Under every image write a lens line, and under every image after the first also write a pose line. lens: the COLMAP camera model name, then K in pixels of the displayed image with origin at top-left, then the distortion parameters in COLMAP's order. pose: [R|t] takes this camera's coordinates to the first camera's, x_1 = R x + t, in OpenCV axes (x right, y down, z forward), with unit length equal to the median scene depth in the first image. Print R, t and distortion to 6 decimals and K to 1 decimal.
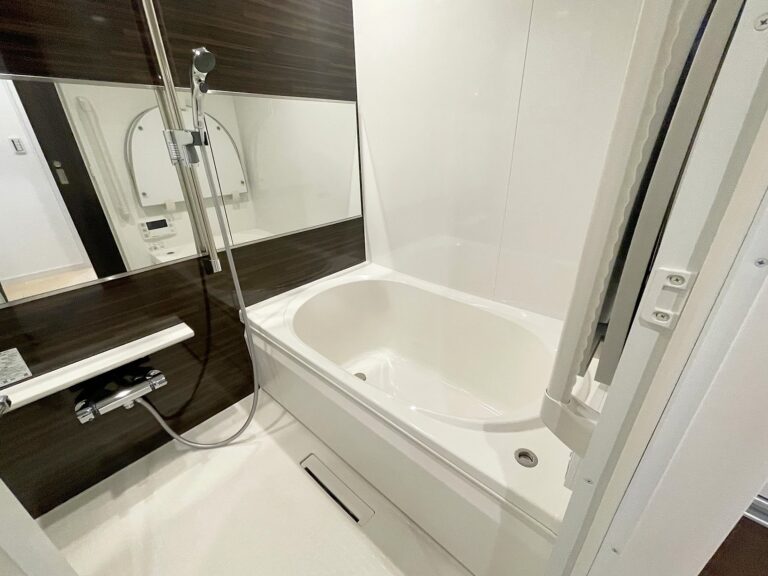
lens RADIAL K [[319.6, 0, 384.0], [0, 319.6, 288.0], [0, 0, 1]] dist [0.000058, 0.000137]
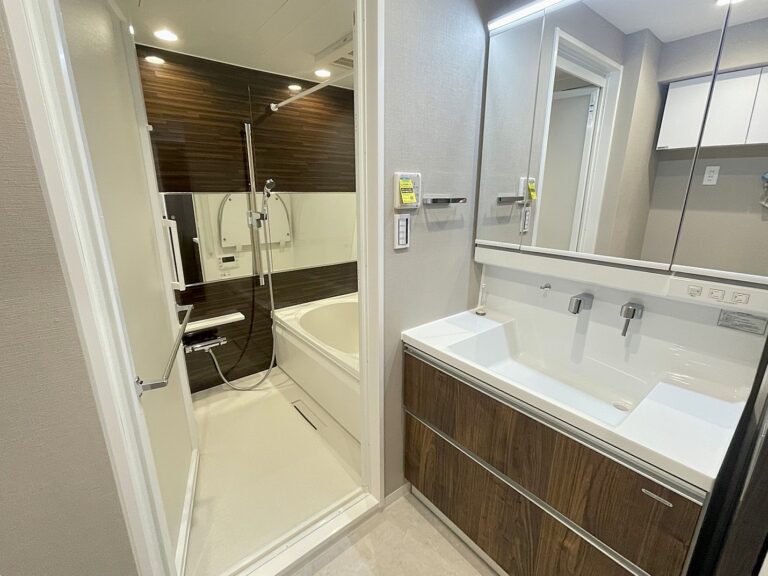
lens RADIAL K [[349.4, 0, 384.0], [0, 349.4, 288.0], [0, 0, 1]] dist [-0.000574, -0.000037]
pose [[0.986140, 0.069875, -0.150481, 0.407656], [-0.093468, 0.983339, -0.155913, 0.187667], [0.137080, 0.167817, 0.976241, -0.738936]]
